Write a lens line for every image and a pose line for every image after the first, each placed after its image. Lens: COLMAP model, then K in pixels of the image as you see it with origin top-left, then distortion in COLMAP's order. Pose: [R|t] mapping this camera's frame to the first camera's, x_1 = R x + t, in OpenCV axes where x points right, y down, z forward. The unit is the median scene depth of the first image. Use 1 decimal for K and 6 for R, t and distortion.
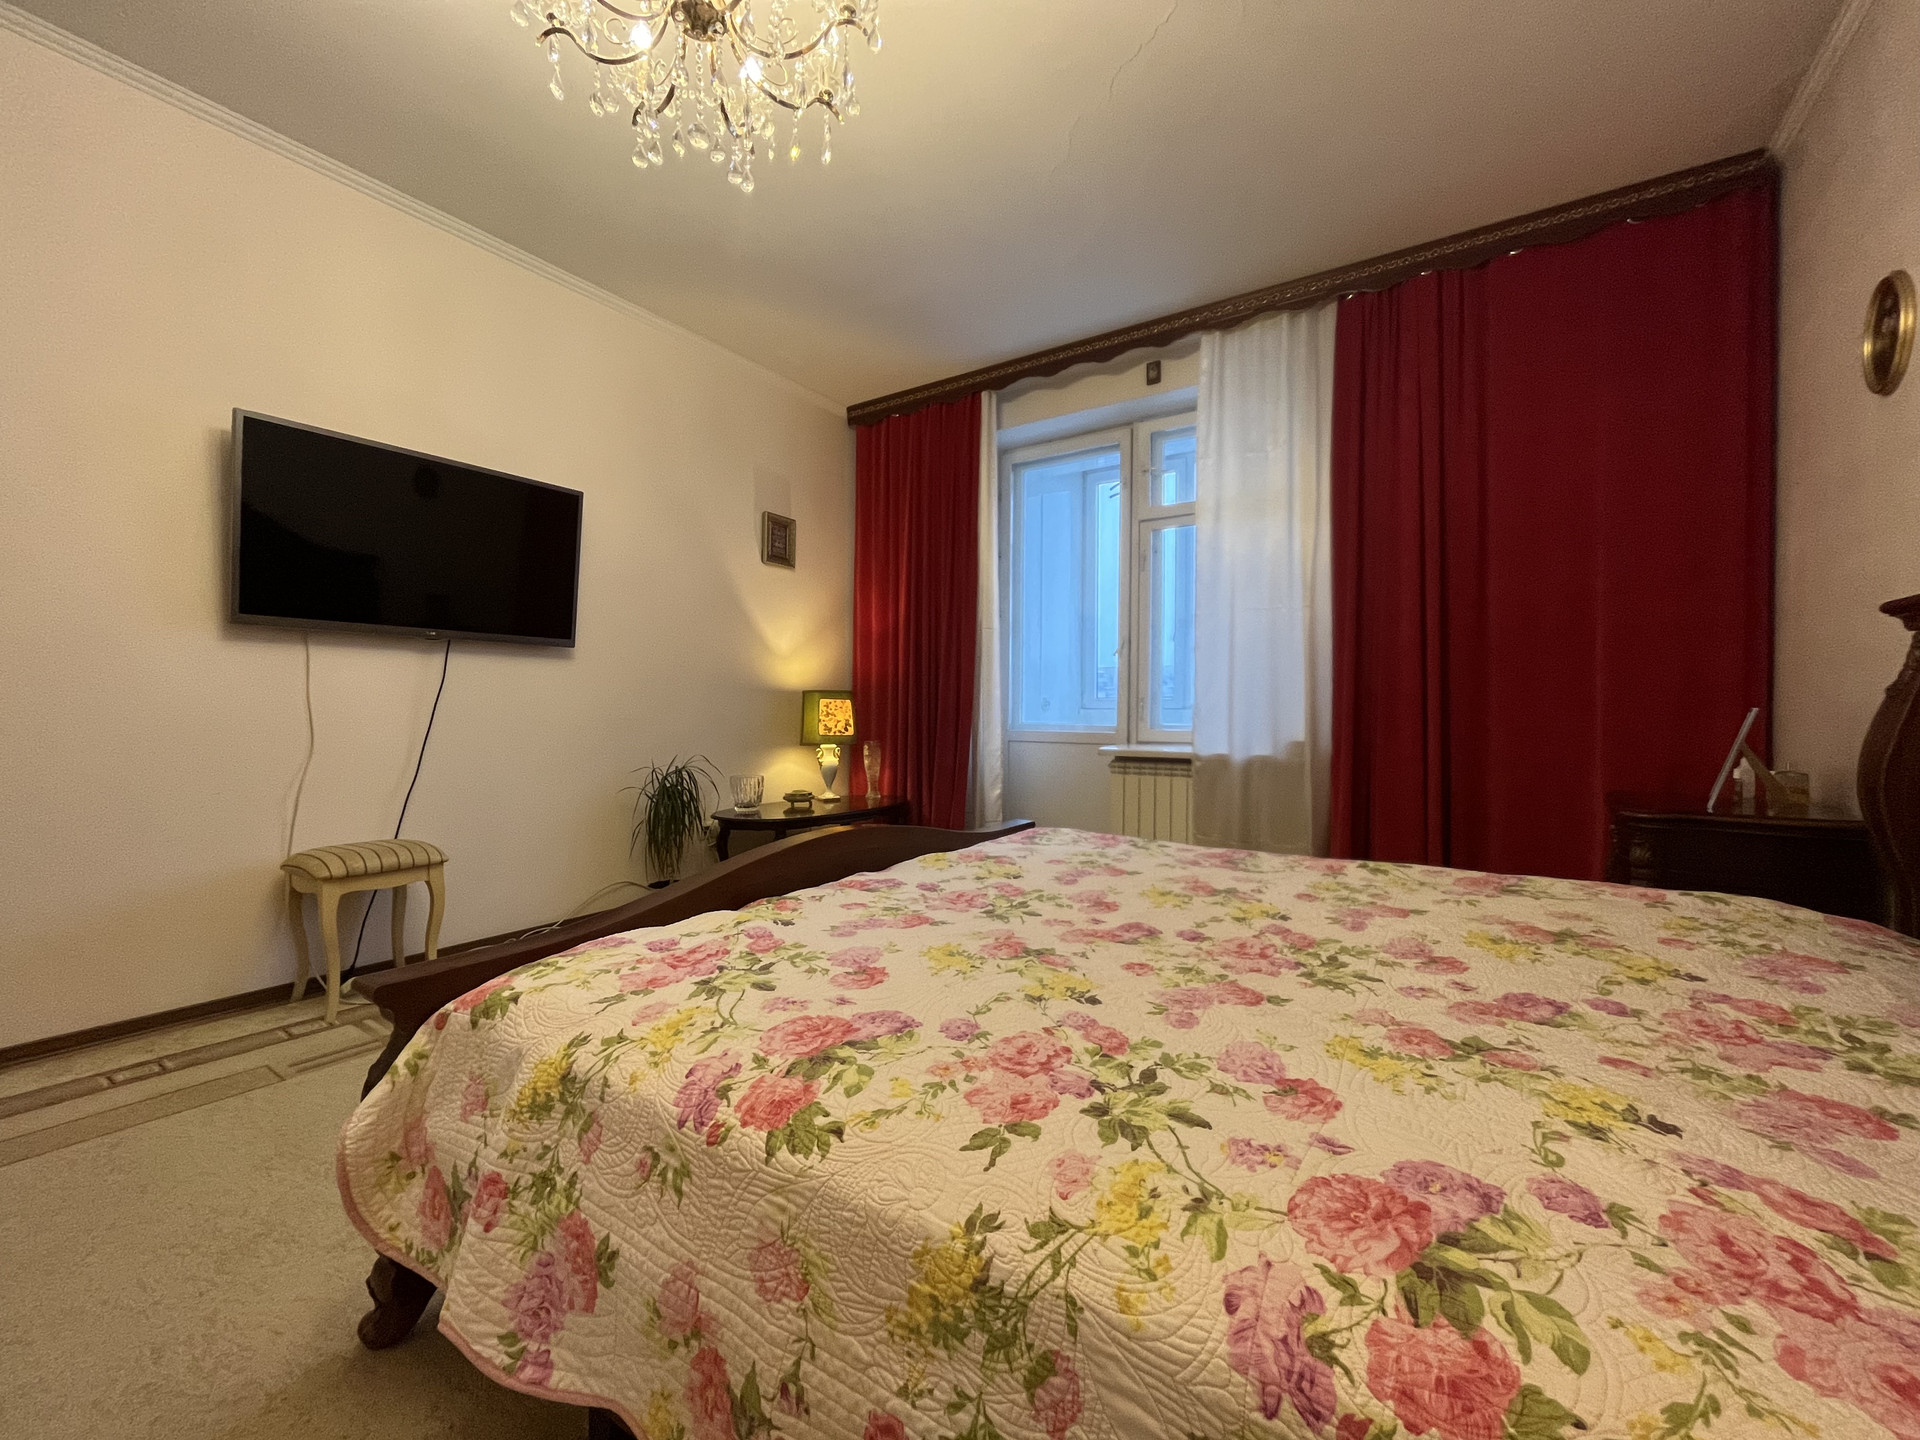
lens RADIAL K [[776.4, 0, 957.4], [0, 776.4, 712.1], [0, 0, 1]] dist [-0.002203, 0.000333]
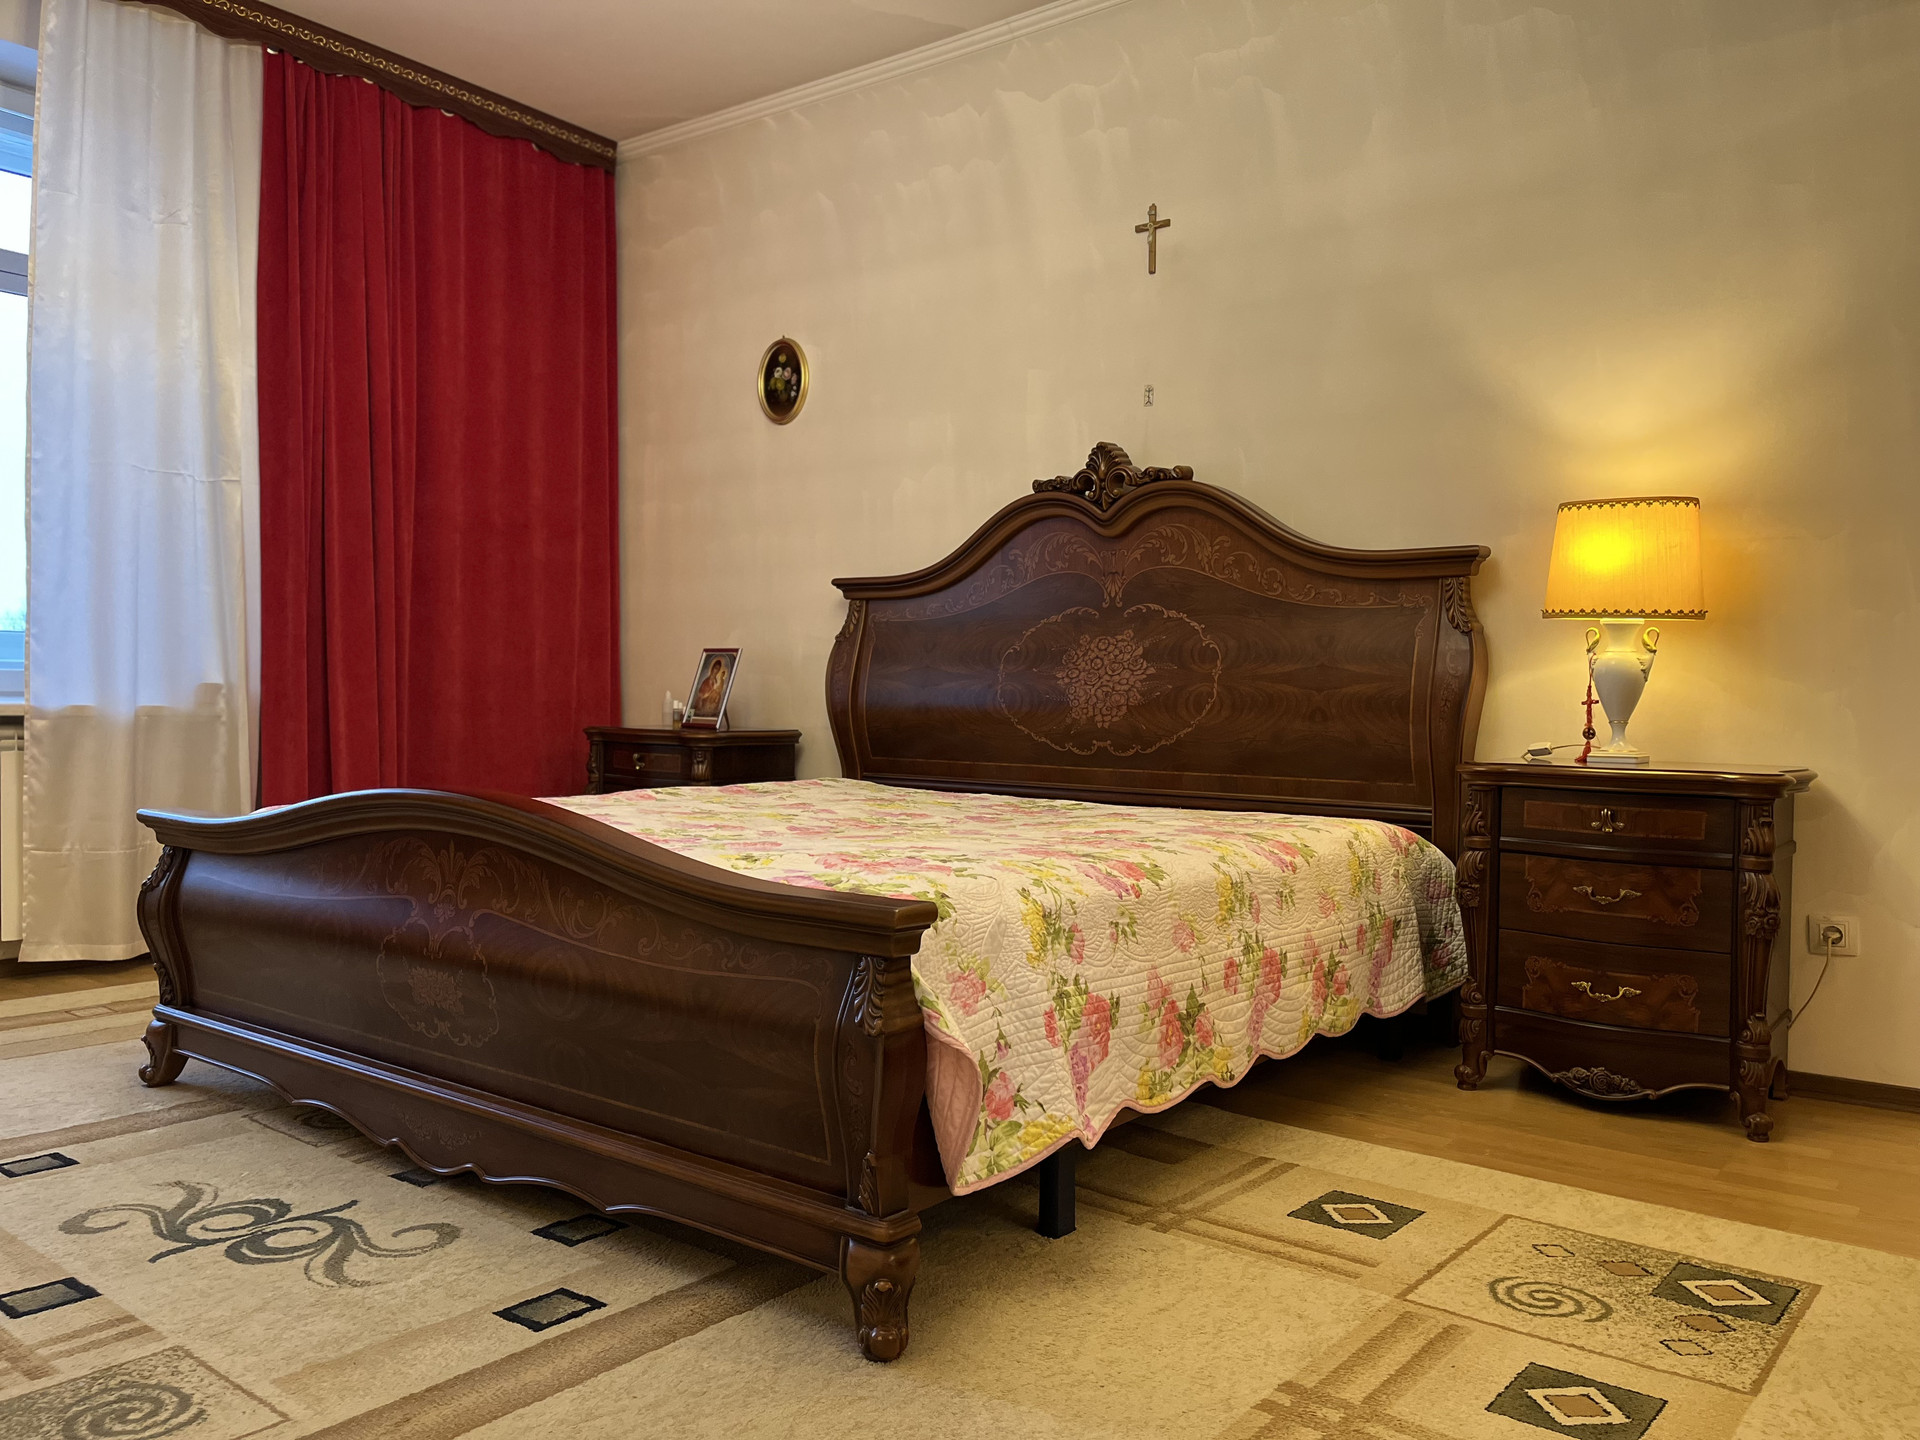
lens RADIAL K [[1469.3, 0, 960.7], [0, 1469.3, 726.1], [0, 0, 1]] dist [-0.004174, -0.008548]
pose [[0.055003, -0.016125, 0.998356, -2.027292], [-0.013235, 0.999770, 0.016877, 0.115456], [-0.998398, -0.014141, 0.054777, 0.758906]]
